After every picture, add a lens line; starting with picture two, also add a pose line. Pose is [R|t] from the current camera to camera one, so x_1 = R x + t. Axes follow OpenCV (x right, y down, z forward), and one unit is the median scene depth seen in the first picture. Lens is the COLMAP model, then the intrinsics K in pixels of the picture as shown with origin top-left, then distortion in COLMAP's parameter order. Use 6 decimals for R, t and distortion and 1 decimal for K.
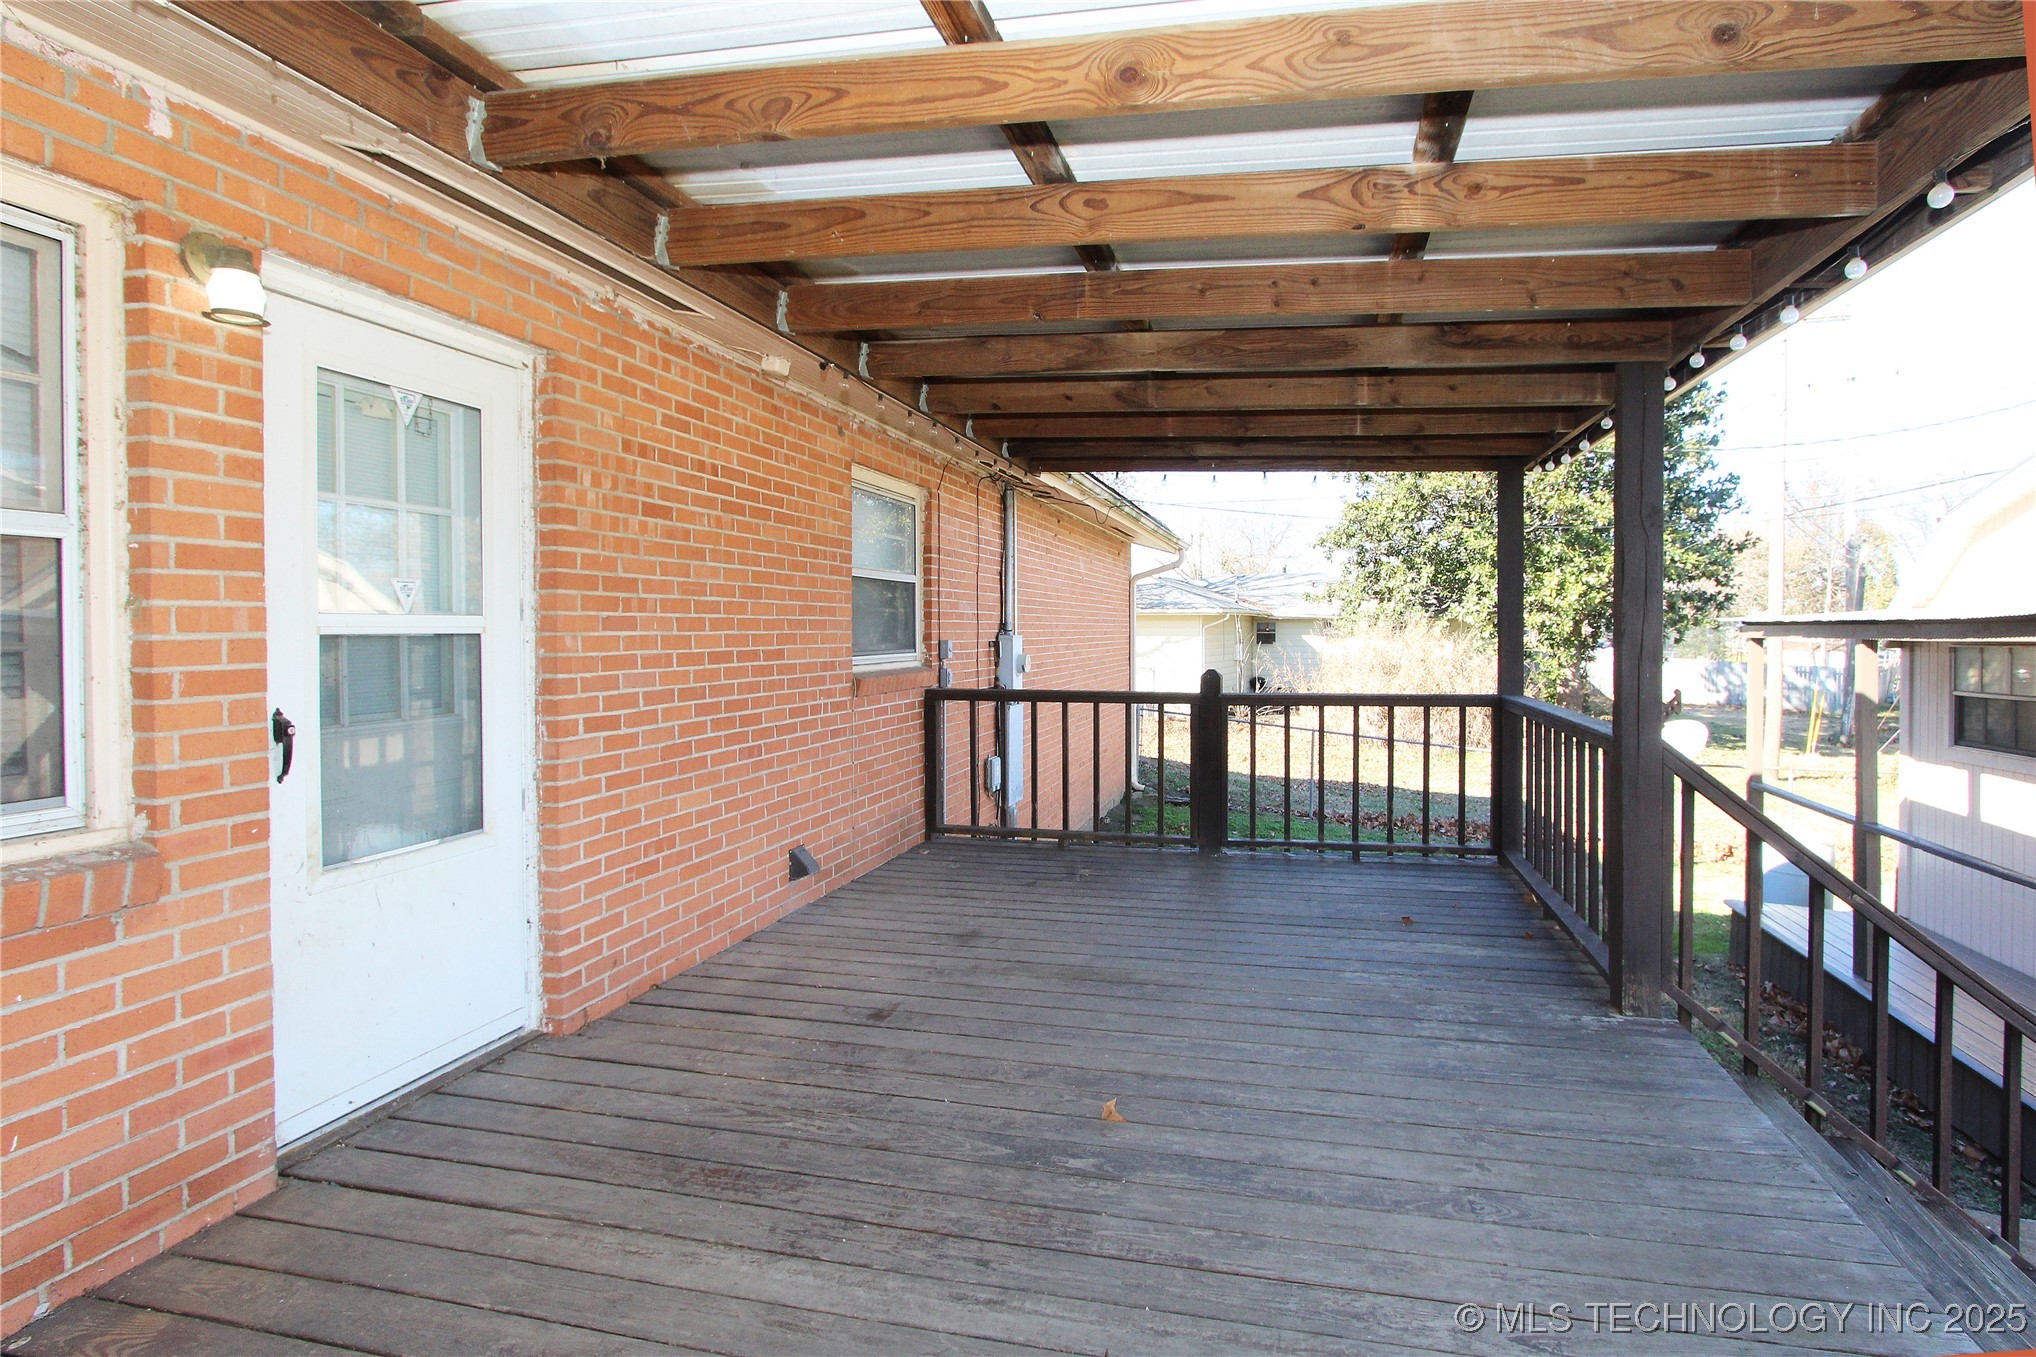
lens RADIAL K [[1043.3, 0, 1076.7], [0, 1043.3, 634.2], [0, 0, 1]] dist [-0.005037, -0.000159]
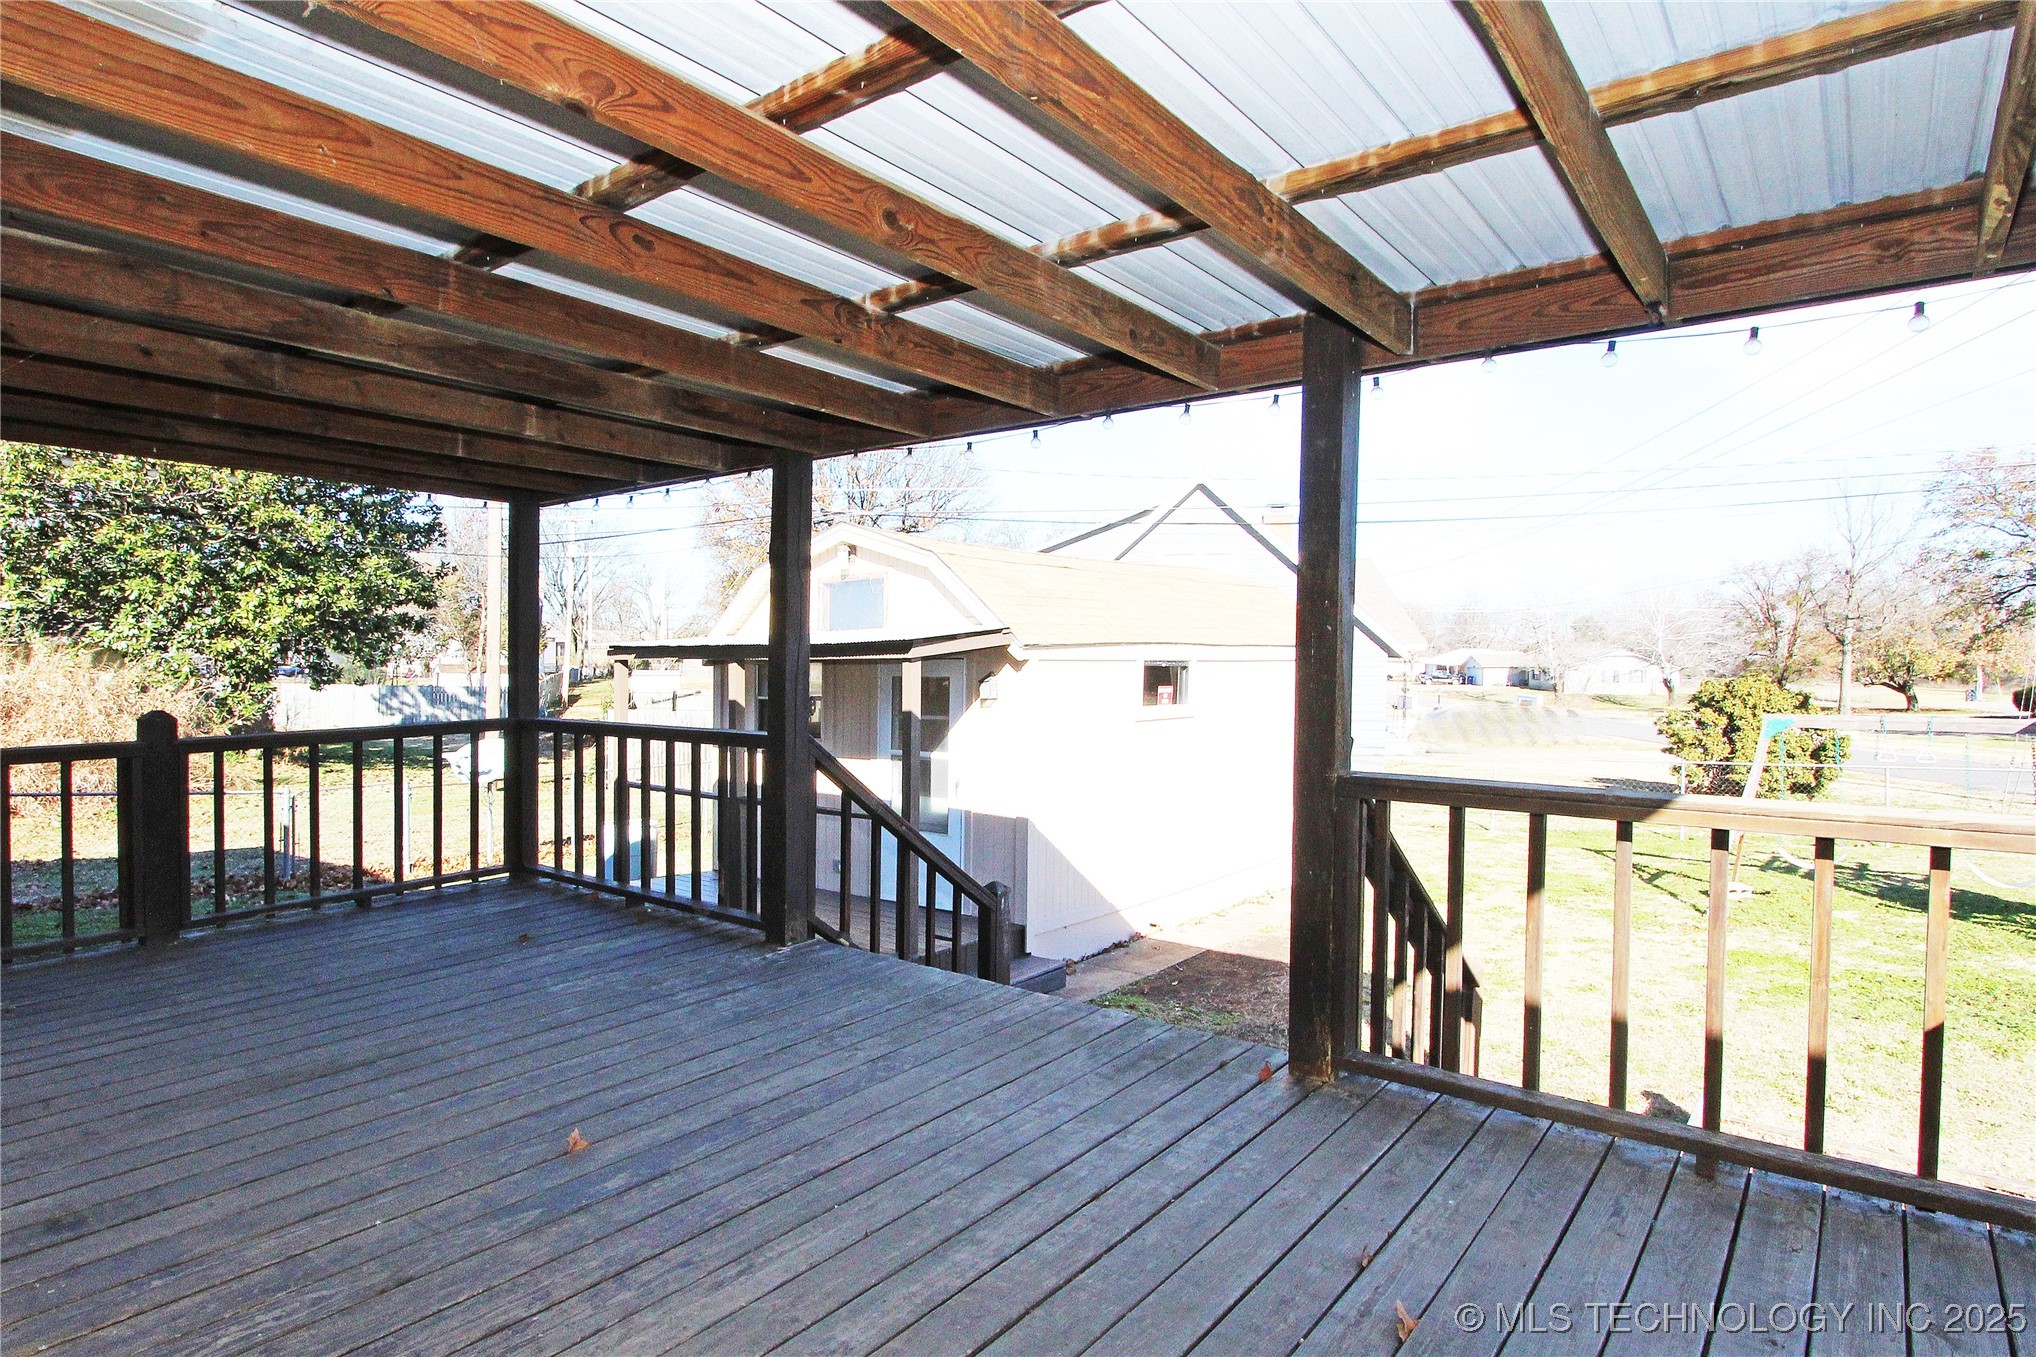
lens RADIAL K [[1102.2, 0, 1010.7], [0, 1102.2, 681.9], [0, 0, 1]] dist [-0.000893, 0.000826]
pose [[0.431602, -0.021597, 0.901806, -0.560898], [0.009899, 0.999767, 0.019205, 0.018252], [-0.902010, 0.000638, 0.431715, 0.166503]]
